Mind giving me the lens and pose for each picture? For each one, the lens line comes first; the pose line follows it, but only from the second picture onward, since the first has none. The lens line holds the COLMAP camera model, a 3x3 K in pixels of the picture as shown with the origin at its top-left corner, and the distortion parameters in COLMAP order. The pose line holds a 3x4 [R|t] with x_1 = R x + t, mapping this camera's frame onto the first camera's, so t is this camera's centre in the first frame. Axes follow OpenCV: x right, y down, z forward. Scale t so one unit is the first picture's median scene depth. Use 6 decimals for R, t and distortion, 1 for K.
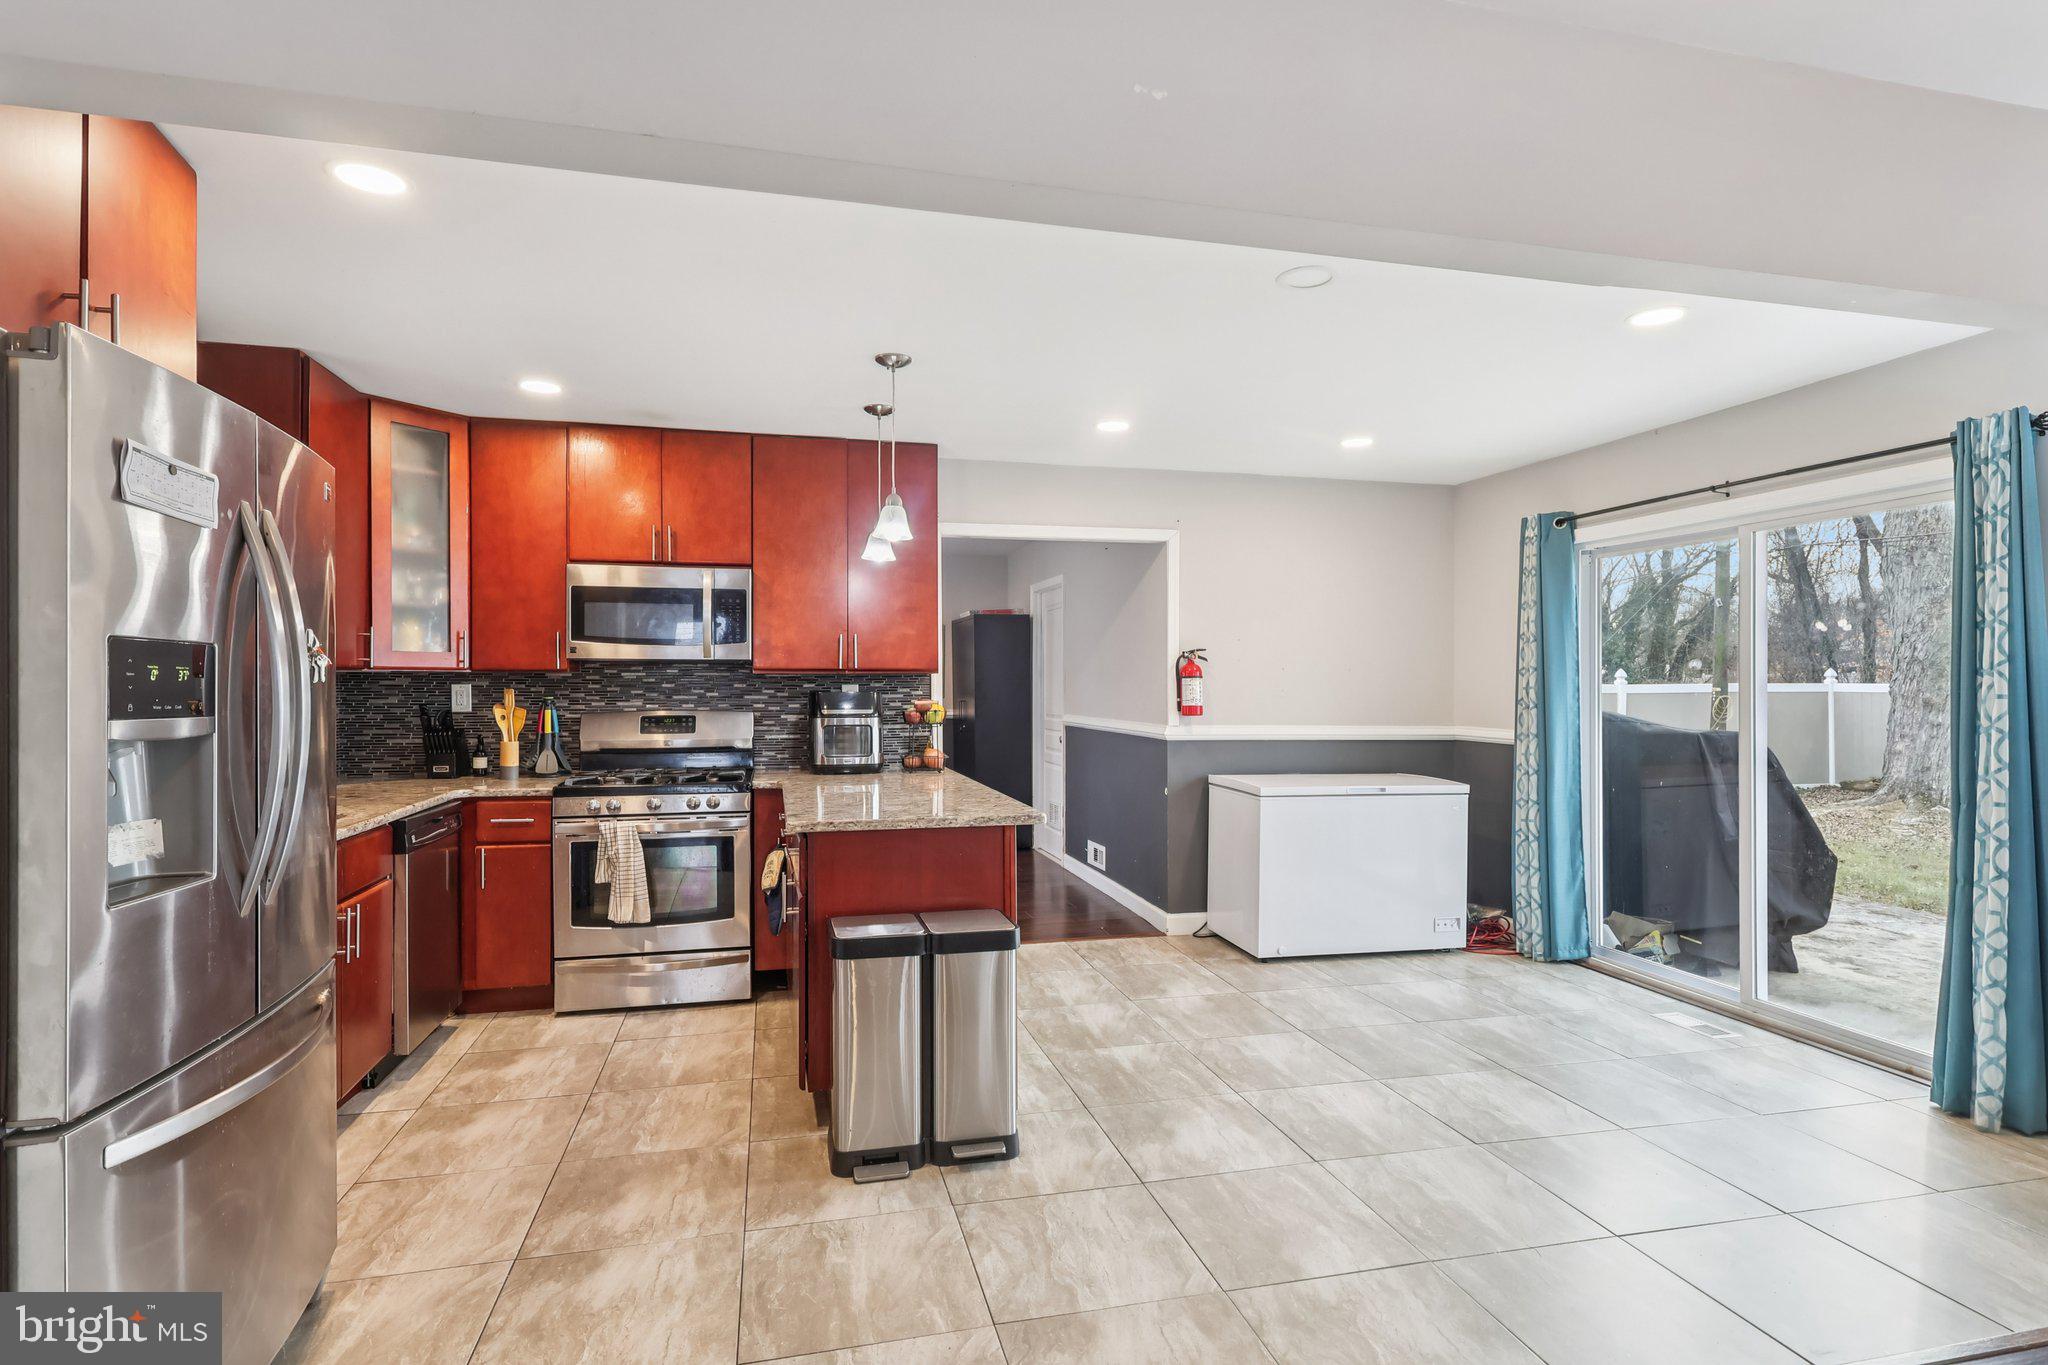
lens RADIAL K [[1034.0, 0, 1018.6], [0, 1034.0, 673.8], [0, 0, 1]] dist [-0.000414, -0.000163]
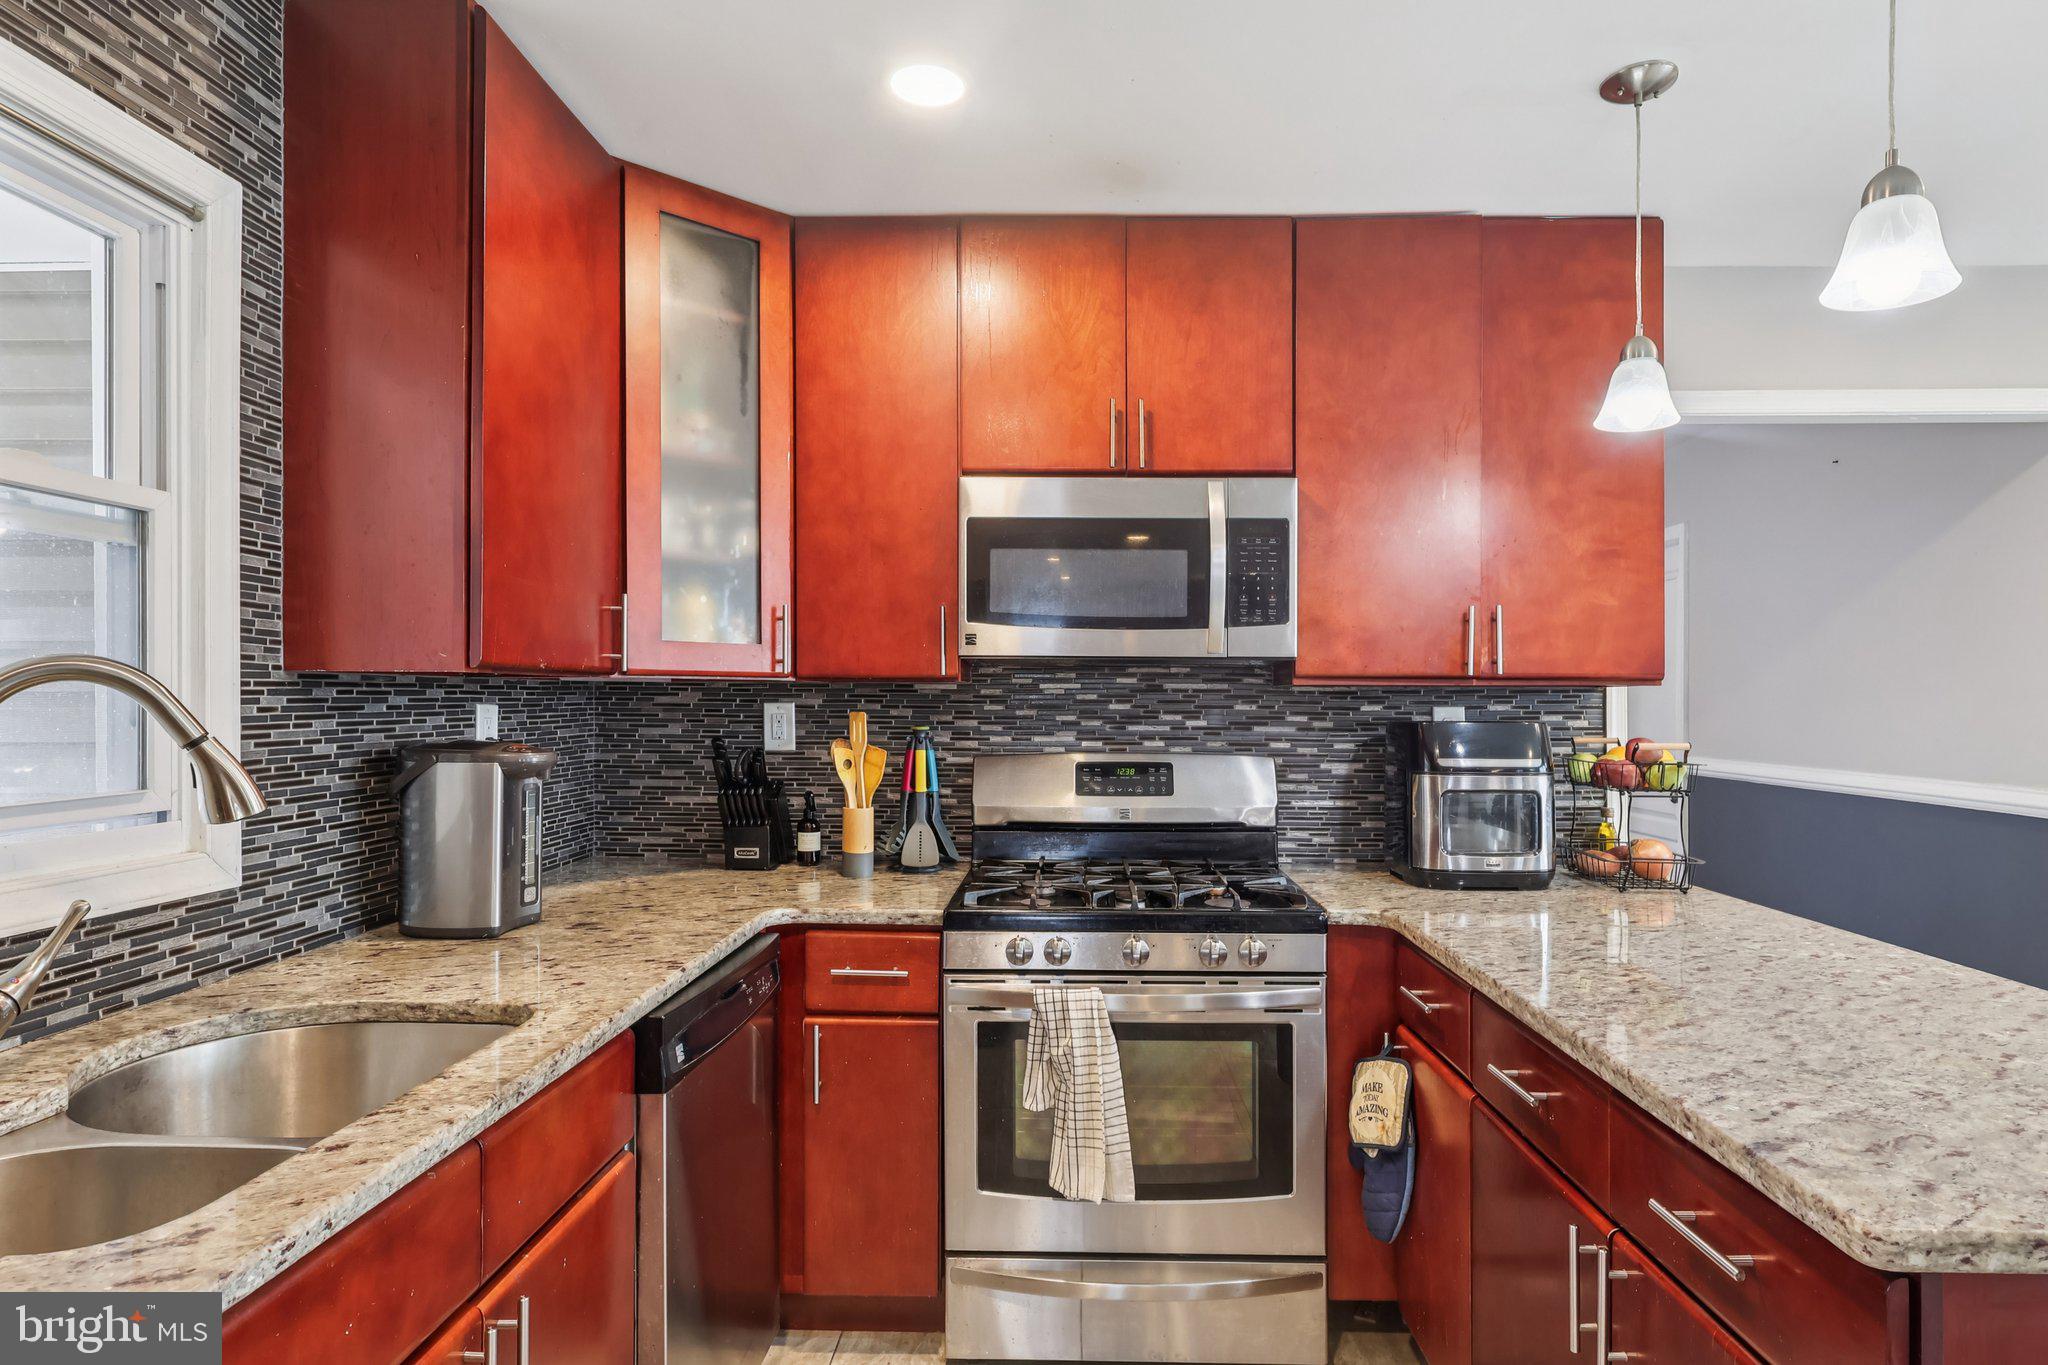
lens RADIAL K [[1135.6, 0, 1051.7], [0, 1135.6, 699.5], [0, 0, 1]] dist [-0.000984, -0.000222]
pose [[0.966041, 0.004728, -0.258347, -0.235845], [-0.002398, 0.999954, 0.009334, 0.002069], [0.258379, -0.008397, 0.966007, 0.440840]]
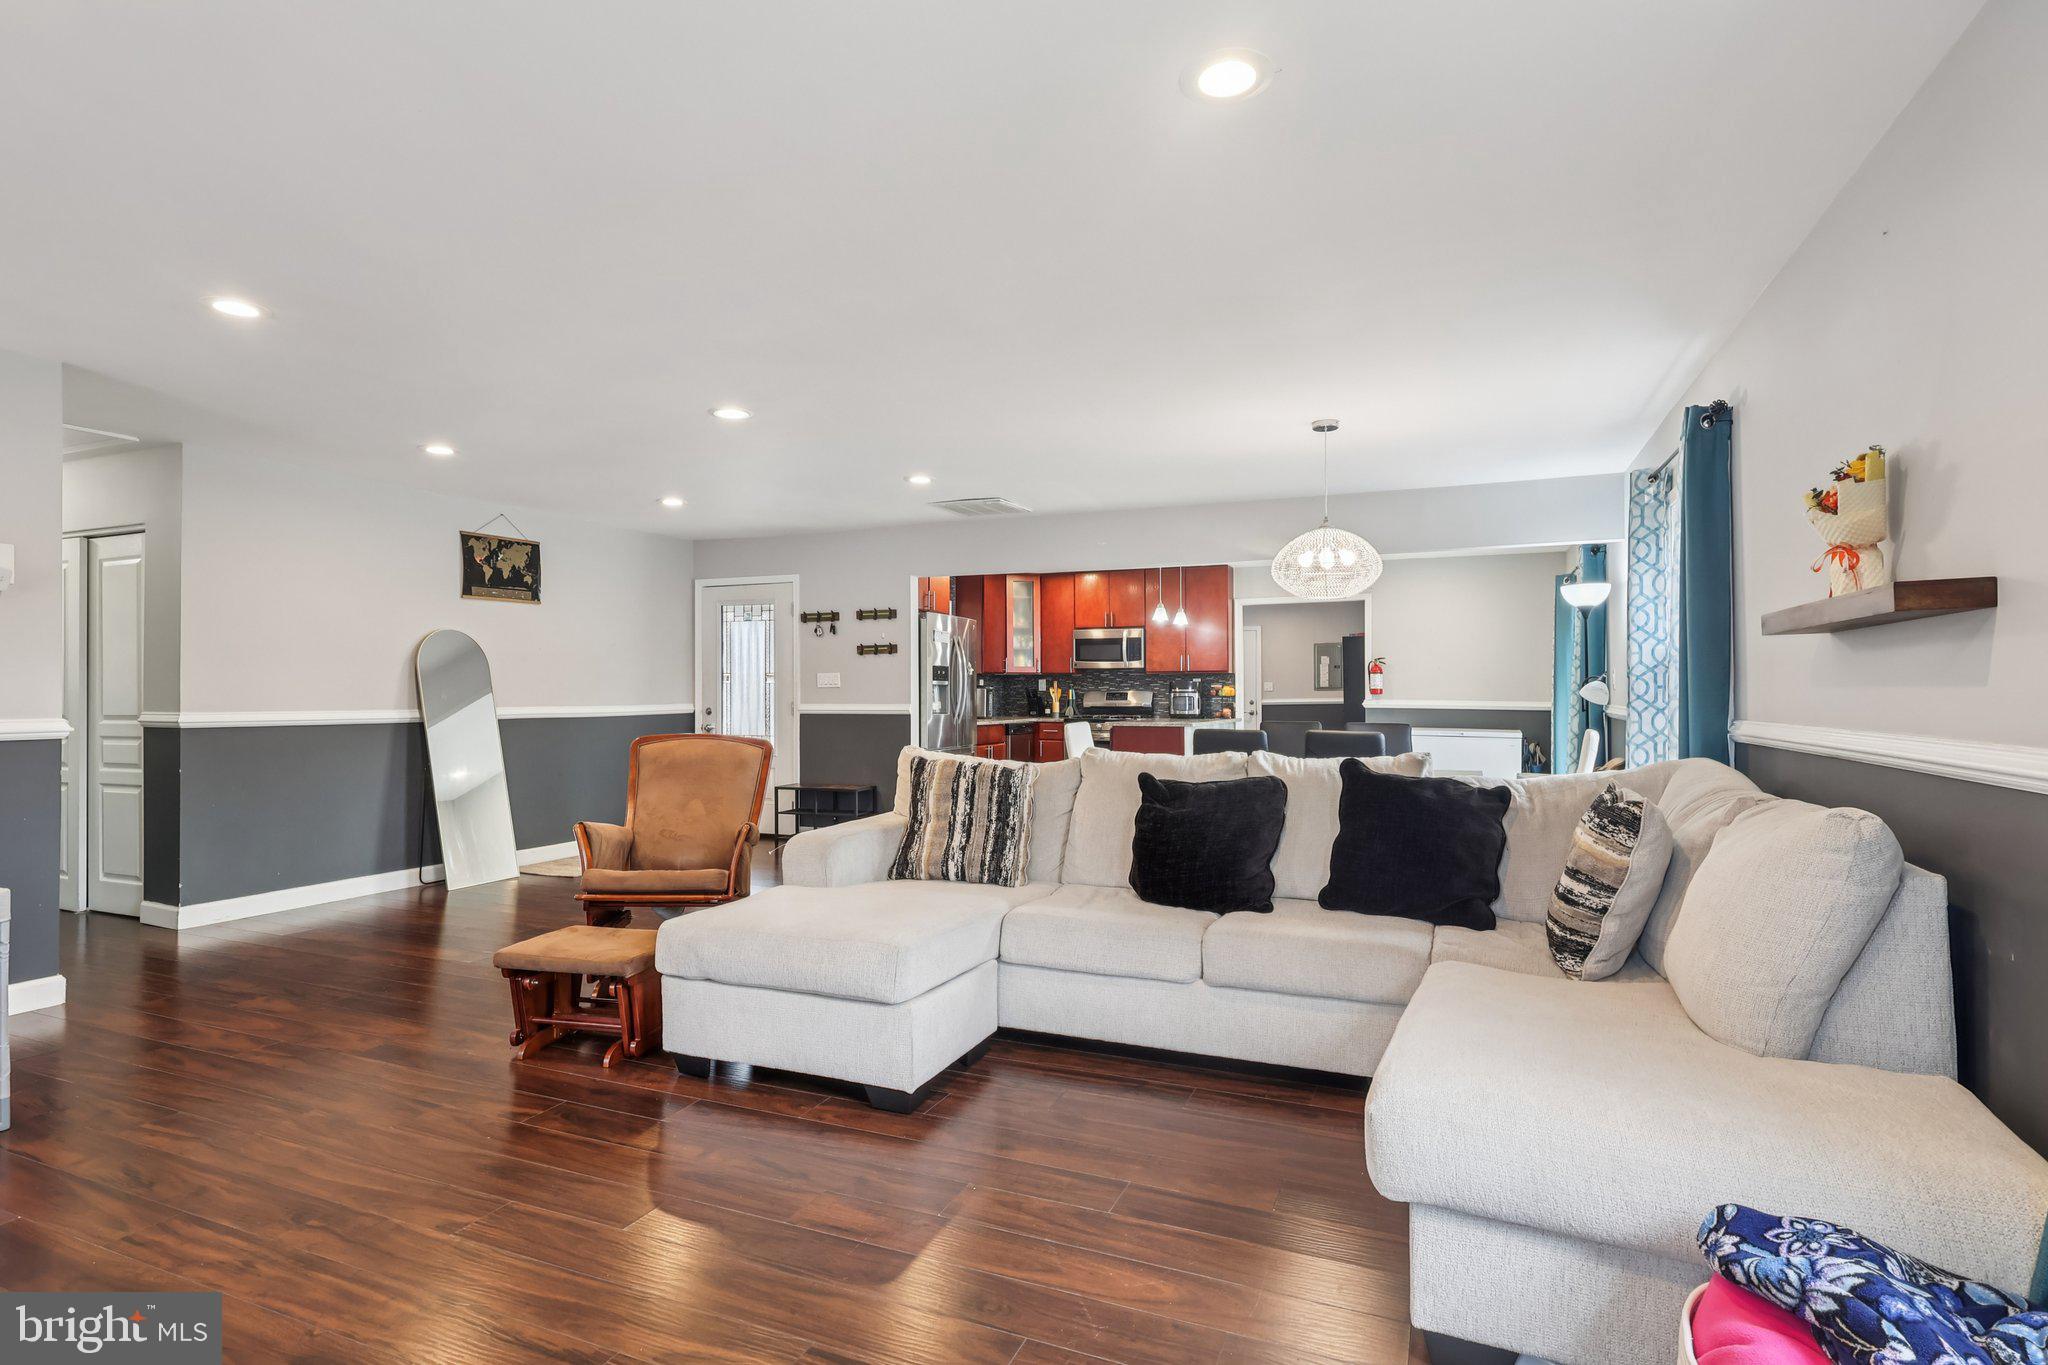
lens RADIAL K [[1034.0, 0, 1018.6], [0, 1034.0, 673.8], [0, 0, 1]] dist [-0.000414, -0.000163]
pose [[0.801207, -0.011495, -0.598277, 0.914722], [0.006313, 0.999922, -0.010757, 0.023416], [0.598355, 0.004842, 0.801217, -1.032570]]
